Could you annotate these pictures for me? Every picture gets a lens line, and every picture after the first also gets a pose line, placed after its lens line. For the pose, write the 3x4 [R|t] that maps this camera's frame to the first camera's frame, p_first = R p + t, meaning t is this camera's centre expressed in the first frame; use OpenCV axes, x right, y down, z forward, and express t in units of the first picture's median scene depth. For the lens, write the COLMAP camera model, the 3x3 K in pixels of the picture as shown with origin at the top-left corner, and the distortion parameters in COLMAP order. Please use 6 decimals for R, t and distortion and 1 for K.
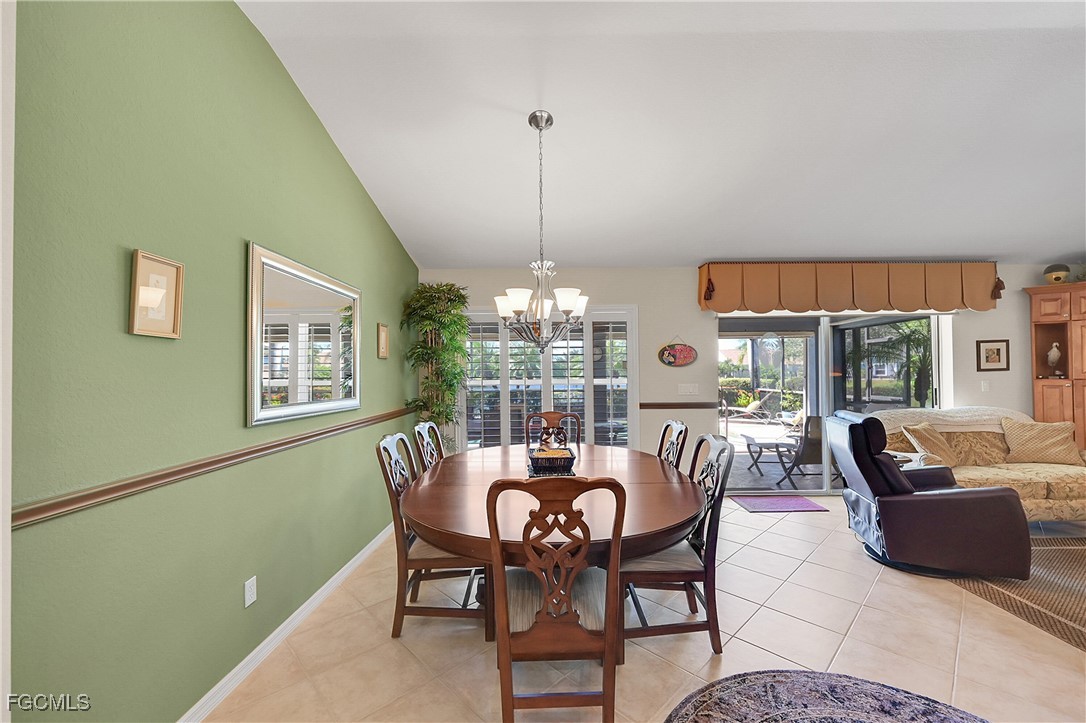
lens RADIAL K [[440.6, 0, 536.7], [0, 440.6, 366.5], [0, 0, 1]] dist [0.003844, 0.000464]
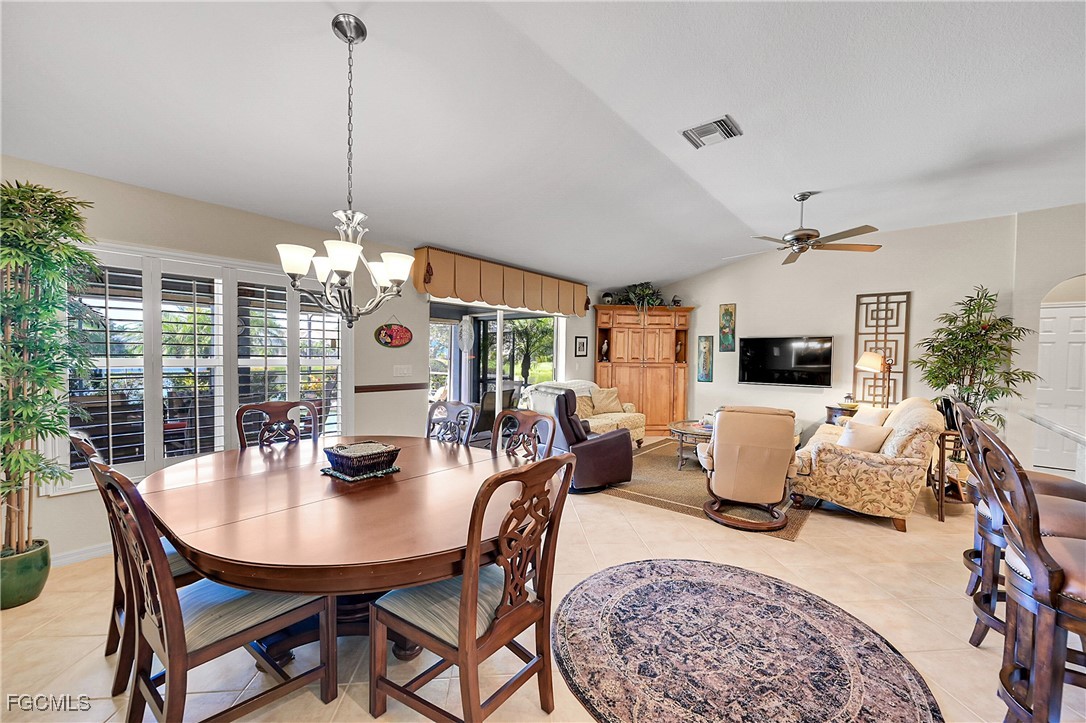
lens RADIAL K [[440.6, 0, 554.9], [0, 440.6, 369.7], [0, 0, 1]] dist [0.003844, 0.000464]
pose [[0.618258, -0.008478, 0.785930, -0.235425], [-0.031290, 0.998884, 0.035390, 0.004116], [-0.785352, -0.046472, 0.617302, 0.124190]]
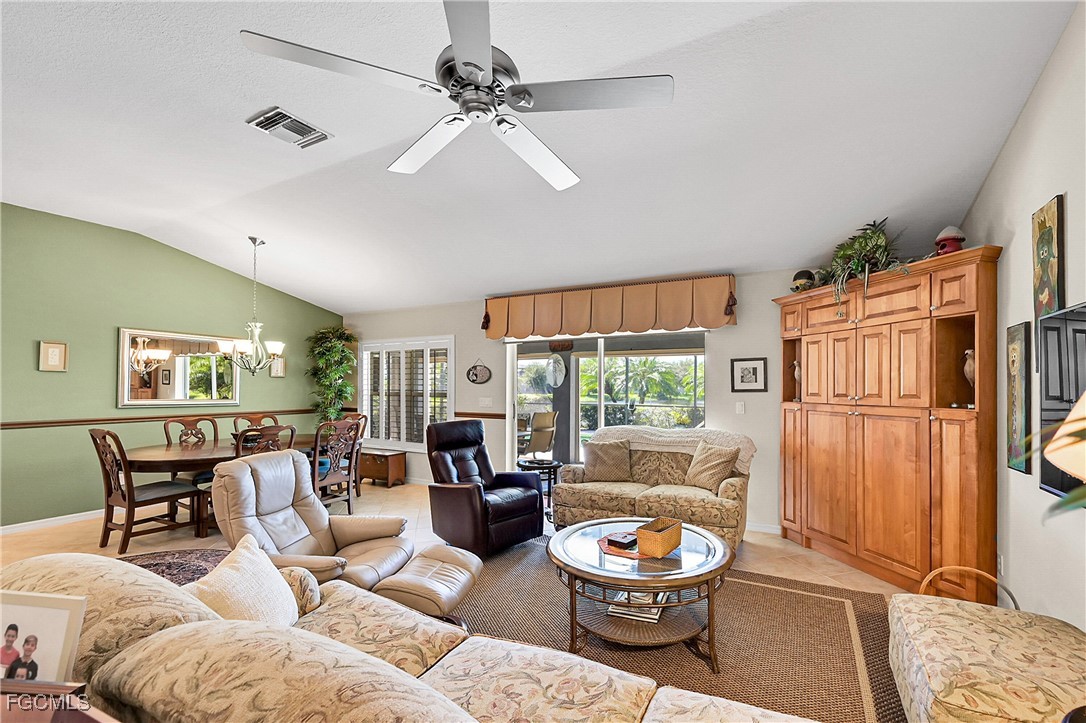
lens RADIAL K [[440.6, 0, 540.3], [0, 440.6, 382.0], [0, 0, 1]] dist [0.003844, 0.000464]
pose [[0.887444, 0.007656, -0.460852, 1.088513], [-0.006768, 0.999971, 0.003580, -0.011078], [0.460866, -0.000058, 0.887470, -0.012067]]
